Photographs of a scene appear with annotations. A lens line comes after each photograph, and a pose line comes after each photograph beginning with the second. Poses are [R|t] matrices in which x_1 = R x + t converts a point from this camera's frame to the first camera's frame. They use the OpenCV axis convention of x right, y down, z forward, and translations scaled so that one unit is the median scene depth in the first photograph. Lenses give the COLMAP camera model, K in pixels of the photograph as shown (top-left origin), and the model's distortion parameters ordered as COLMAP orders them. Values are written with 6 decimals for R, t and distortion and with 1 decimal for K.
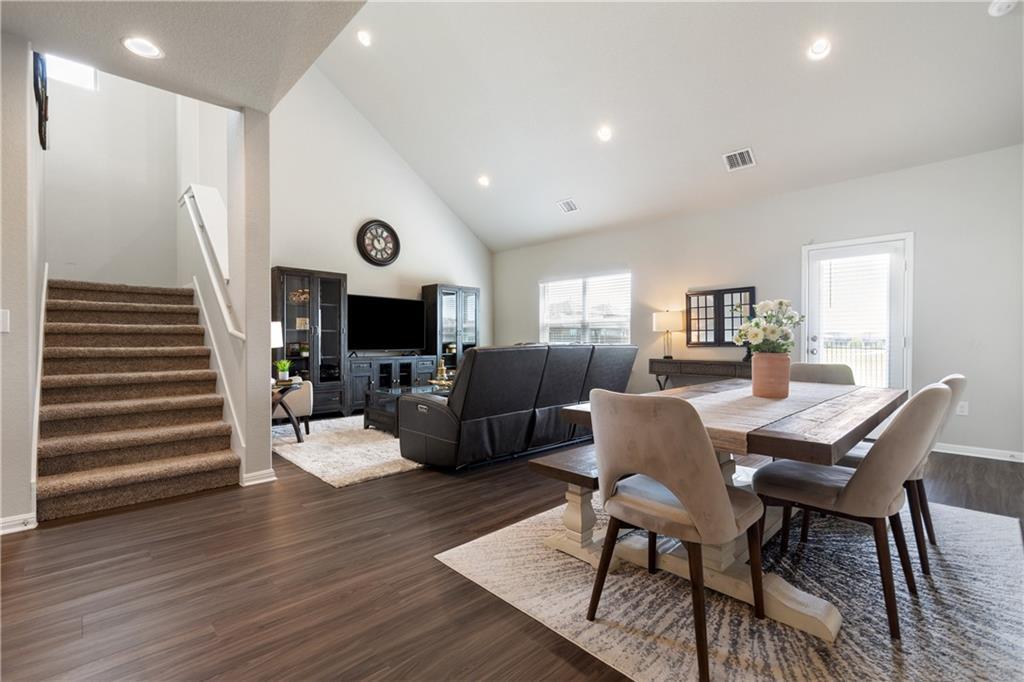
lens RADIAL K [[451.0, 0, 510.2], [0, 451.0, 347.0], [0, 0, 1]] dist [0.002773, -0.000984]
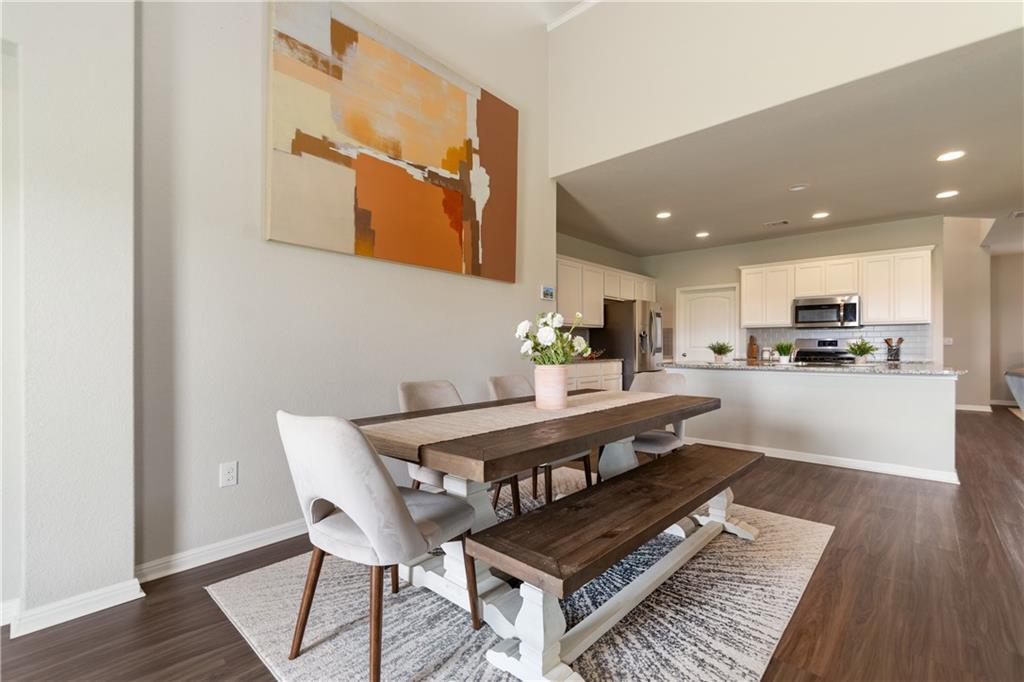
lens RADIAL K [[453.3, 0, 516.1], [0, 453.3, 344.0], [0, 0, 1]] dist [0.011633, -0.008989]
pose [[-0.997080, 0.001563, -0.076350, 0.290634], [0.000994, 0.999971, 0.007496, -0.015705], [0.076359, 0.007398, -0.997053, 0.794750]]
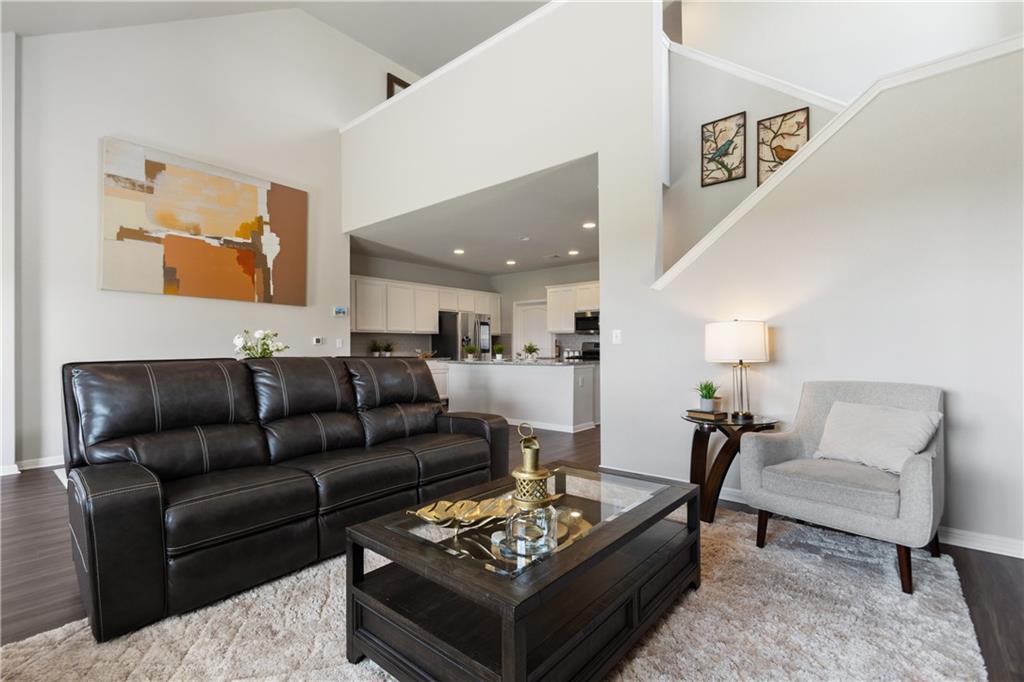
lens RADIAL K [[453.3, 0, 516.1], [0, 453.3, 344.0], [0, 0, 1]] dist [0.011633, -0.008989]
pose [[-0.994902, 0.002638, -0.100808, -0.123250], [0.002176, 0.999987, 0.004696, -0.019981], [0.100819, 0.004453, -0.994895, 1.179851]]
